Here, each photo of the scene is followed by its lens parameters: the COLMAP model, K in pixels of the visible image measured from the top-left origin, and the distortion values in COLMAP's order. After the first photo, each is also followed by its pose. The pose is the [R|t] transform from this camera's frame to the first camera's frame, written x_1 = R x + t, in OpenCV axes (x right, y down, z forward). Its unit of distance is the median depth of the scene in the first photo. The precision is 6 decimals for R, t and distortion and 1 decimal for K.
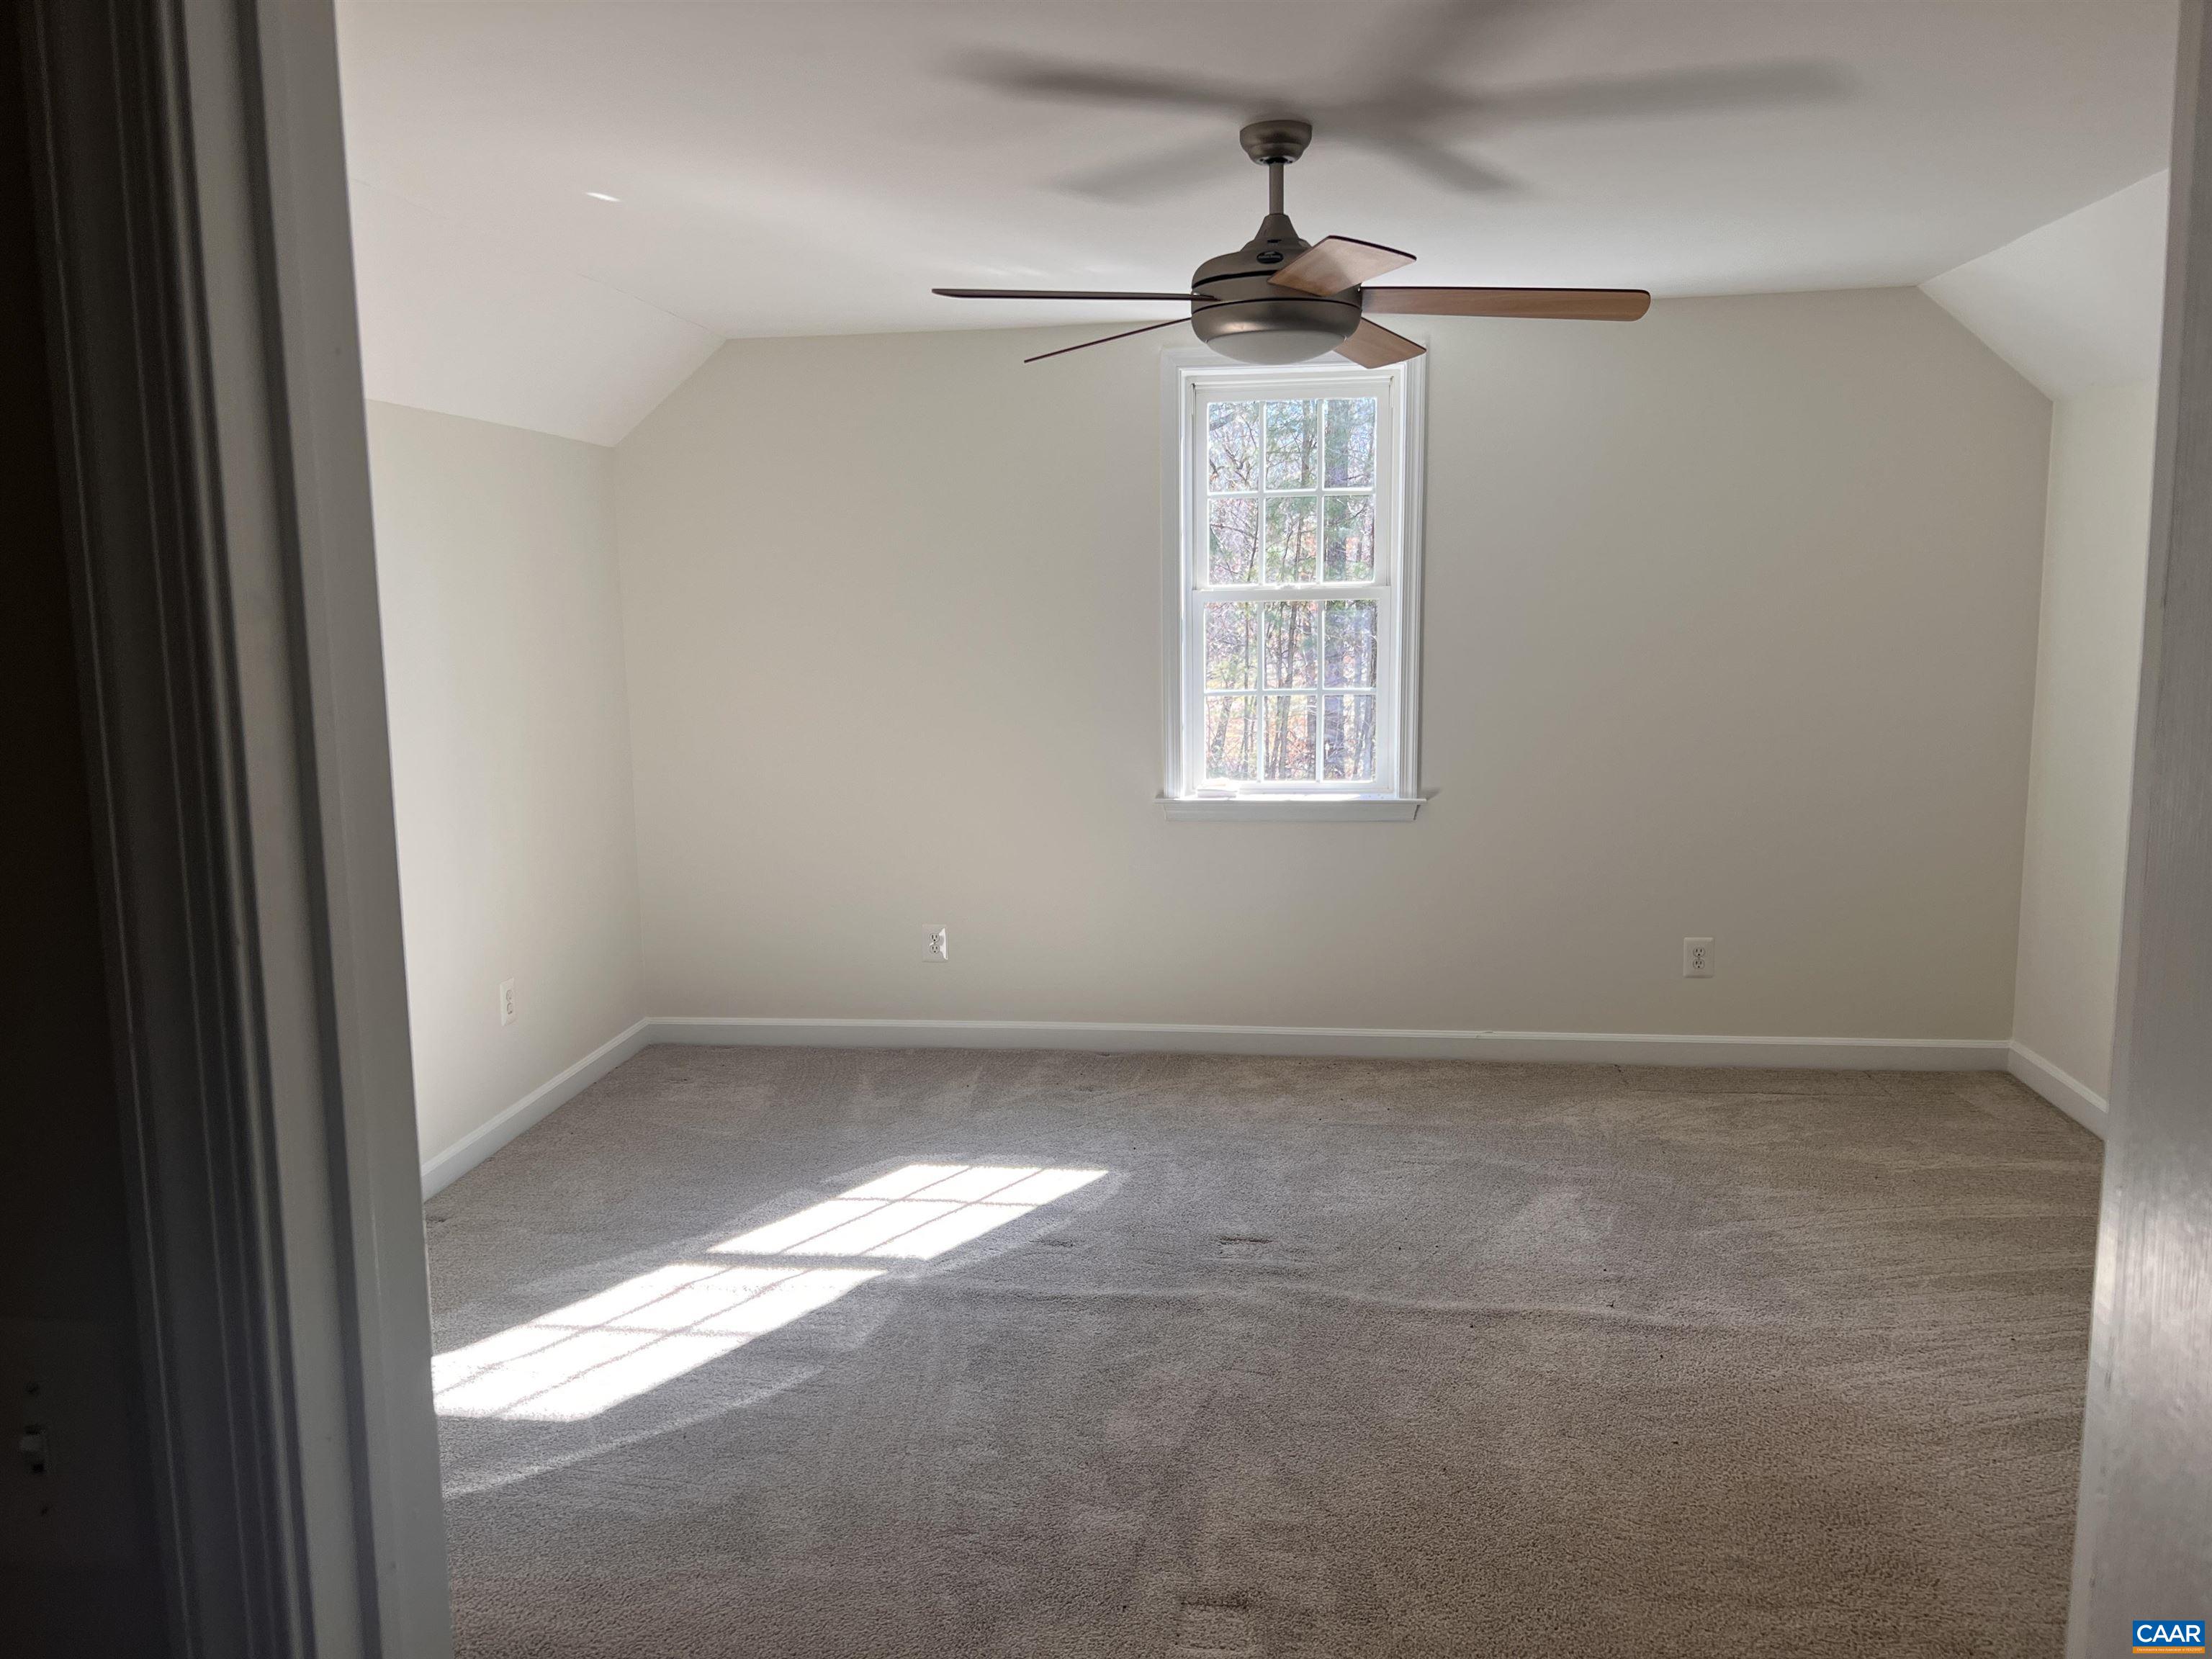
lens RADIAL K [[1660.1, 0, 1116.9], [0, 1660.1, 827.1], [0, 0, 1]] dist [-0.002705, -0.012551]
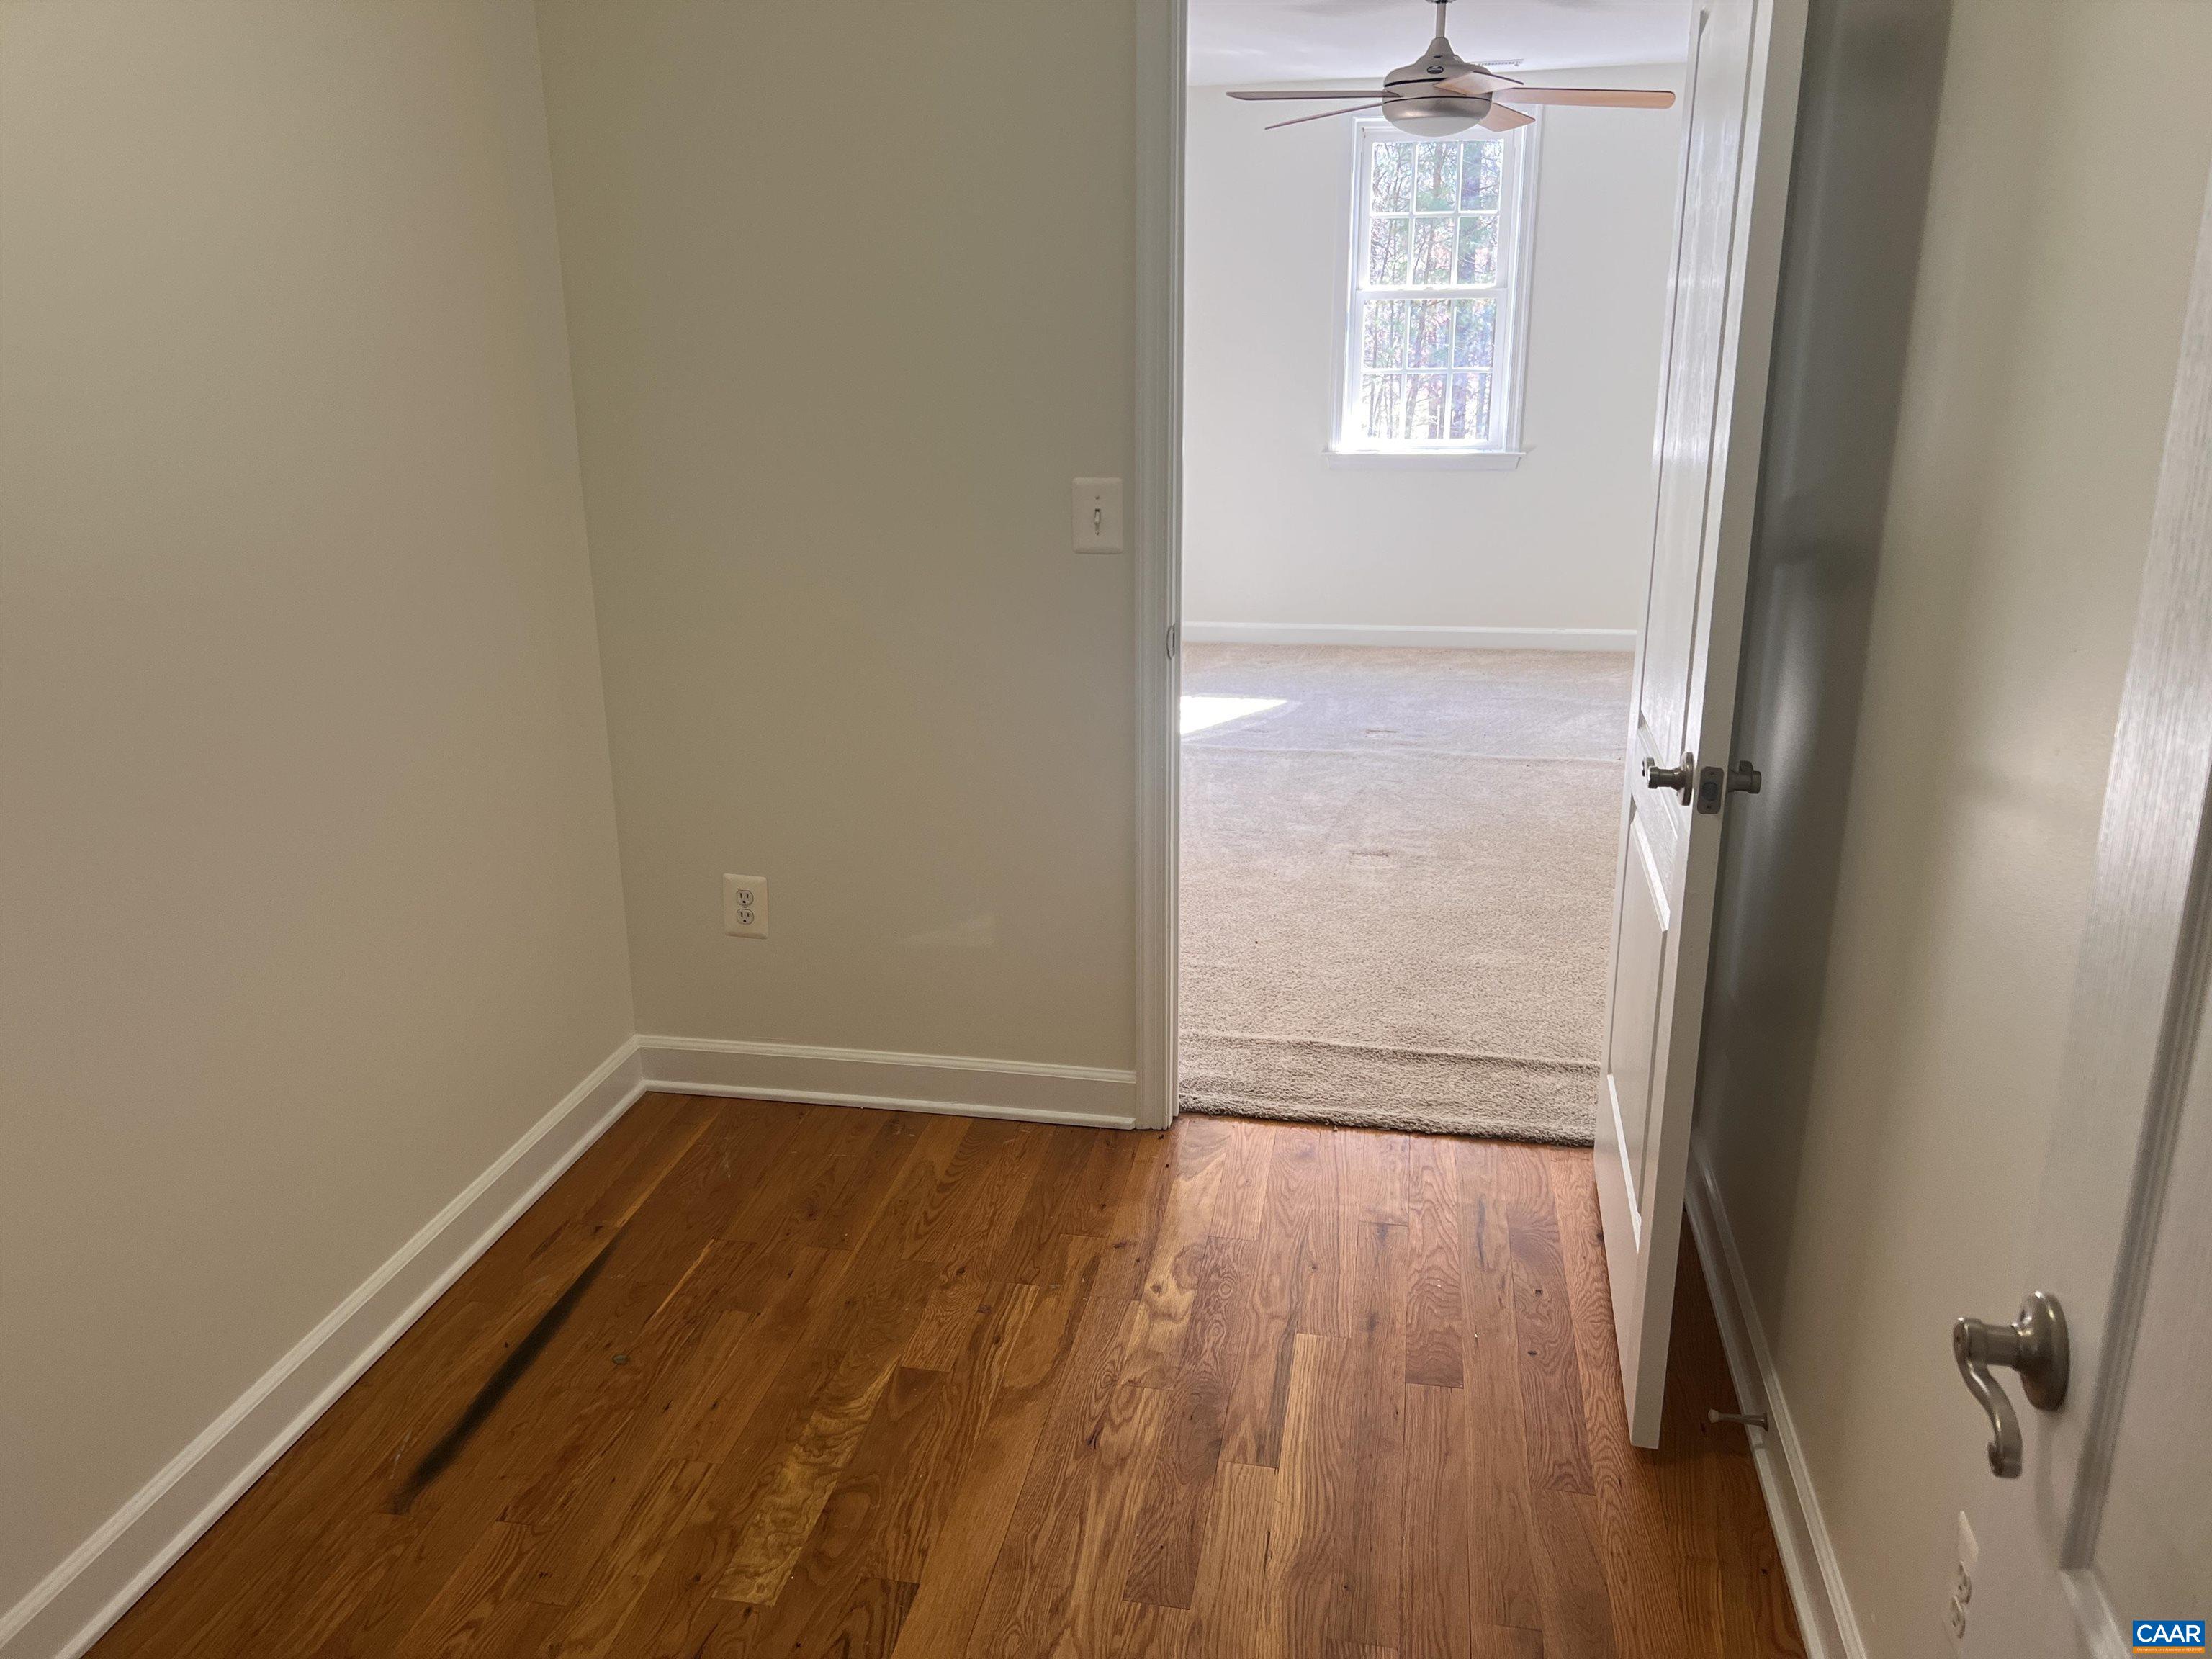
lens RADIAL K [[1660.1, 0, 1089.1], [0, 1660.1, 822.4], [0, 0, 1]] dist [-0.002705, -0.012551]
pose [[0.996549, 0.029893, -0.077443, -0.065741], [-0.017061, 0.986751, 0.161345, 0.084173], [0.081240, -0.159467, 0.983855, -0.496843]]
